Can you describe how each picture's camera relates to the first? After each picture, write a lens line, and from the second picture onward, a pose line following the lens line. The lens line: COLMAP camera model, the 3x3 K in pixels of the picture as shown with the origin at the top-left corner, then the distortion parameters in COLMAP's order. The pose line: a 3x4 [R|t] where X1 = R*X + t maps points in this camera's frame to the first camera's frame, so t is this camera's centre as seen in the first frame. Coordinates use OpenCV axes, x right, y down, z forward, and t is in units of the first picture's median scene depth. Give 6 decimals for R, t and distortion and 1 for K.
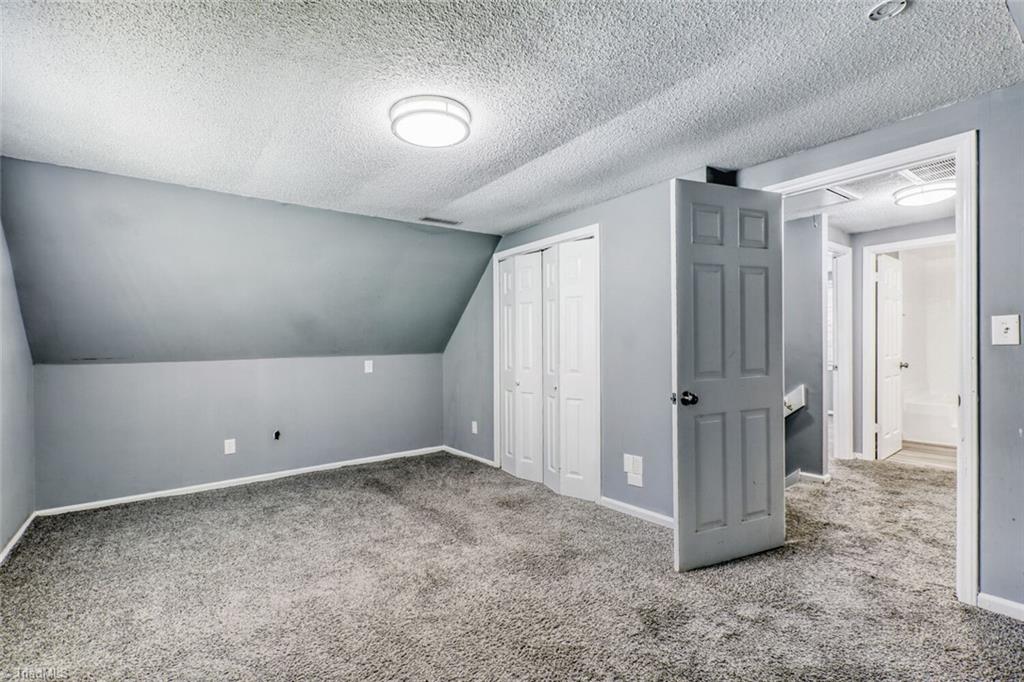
lens RADIAL K [[471.8, 0, 507.4], [0, 471.8, 343.9], [0, 0, 1]] dist [-0.040290, 0.019325]
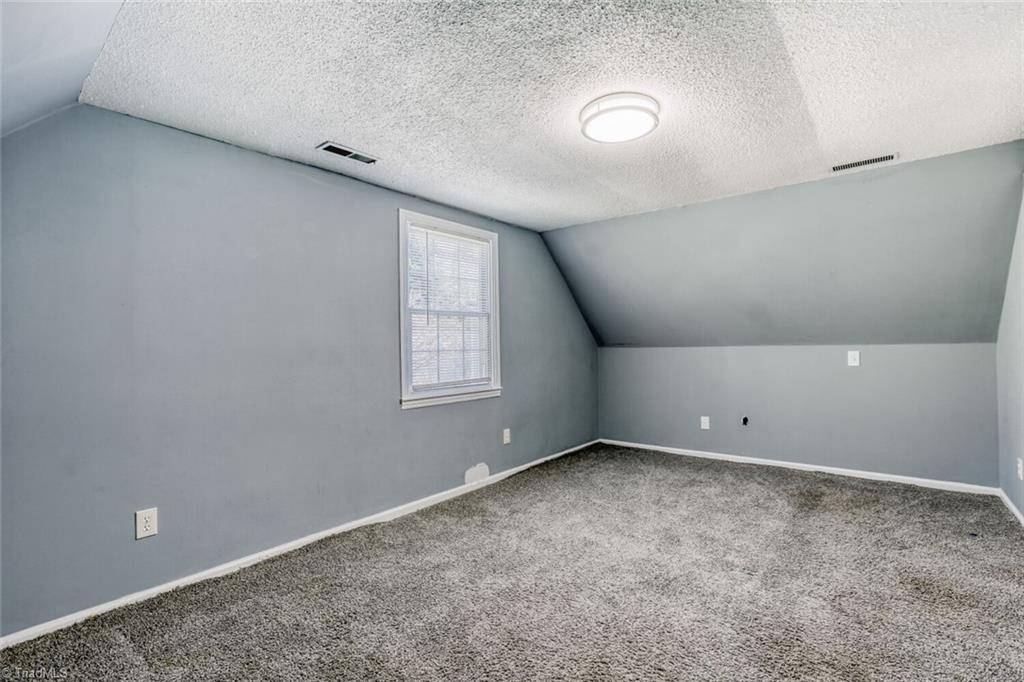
lens RADIAL K [[470.4, 0, 509.0], [0, 470.4, 334.9], [0, 0, 1]] dist [-0.012219, -0.000074]
pose [[0.227745, -0.001182, -0.973720, 0.407879], [0.017791, 0.999837, 0.002948, -0.005884], [0.973558, -0.017995, 0.227729, 0.276960]]
